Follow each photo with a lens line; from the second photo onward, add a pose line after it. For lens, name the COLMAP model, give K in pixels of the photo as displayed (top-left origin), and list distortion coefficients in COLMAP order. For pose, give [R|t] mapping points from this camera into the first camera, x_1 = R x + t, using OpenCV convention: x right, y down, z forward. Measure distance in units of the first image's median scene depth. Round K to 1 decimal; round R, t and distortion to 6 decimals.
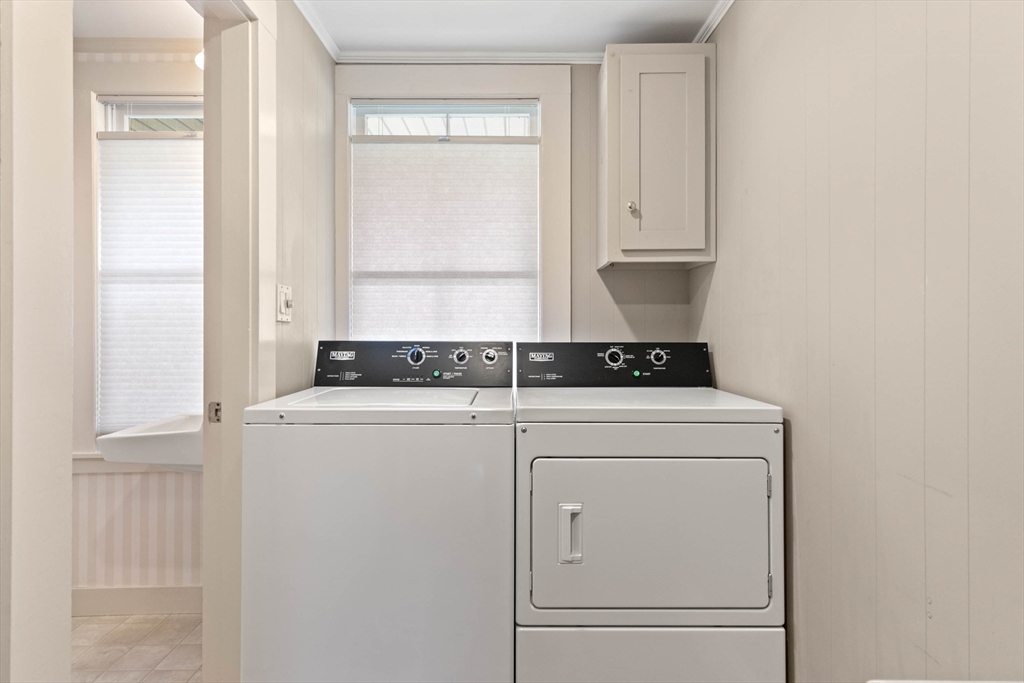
lens RADIAL K [[579.7, 0, 512.0], [0, 579.7, 341.5], [0, 0, 1]] dist [0.015095, -0.000092]
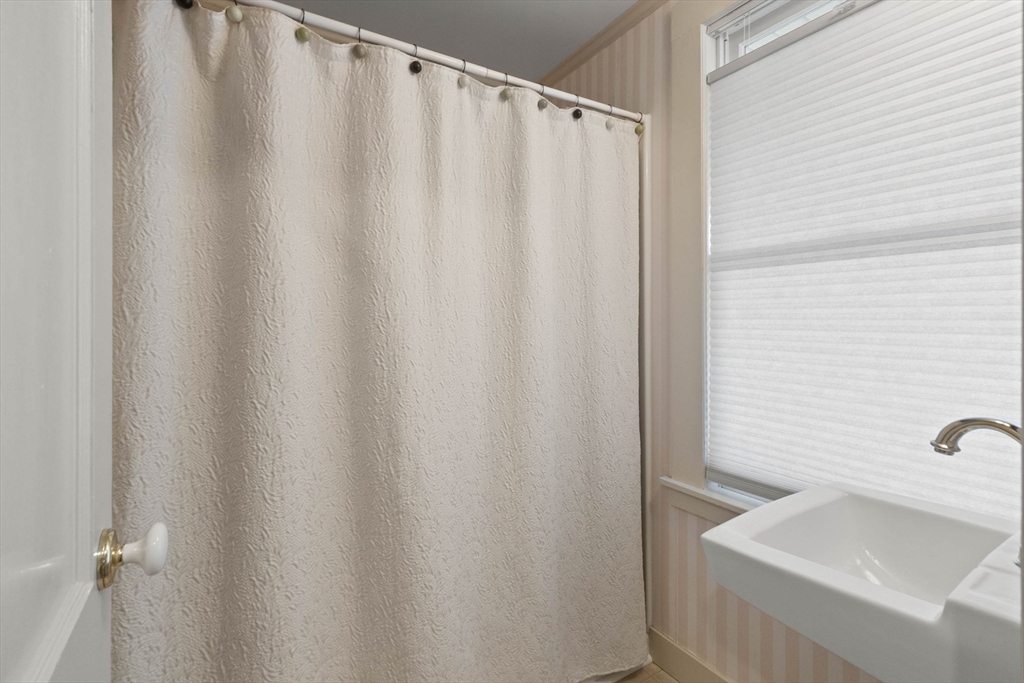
lens RADIAL K [[463.2, 0, 514.7], [0, 463.2, 322.1], [0, 0, 1]] dist [-0.000166, -0.000031]
pose [[0.531522, 0.013287, -0.846940, -0.325422], [0.009083, 0.999730, 0.021384, -0.048665], [0.846996, -0.019059, 0.531257, 0.459108]]
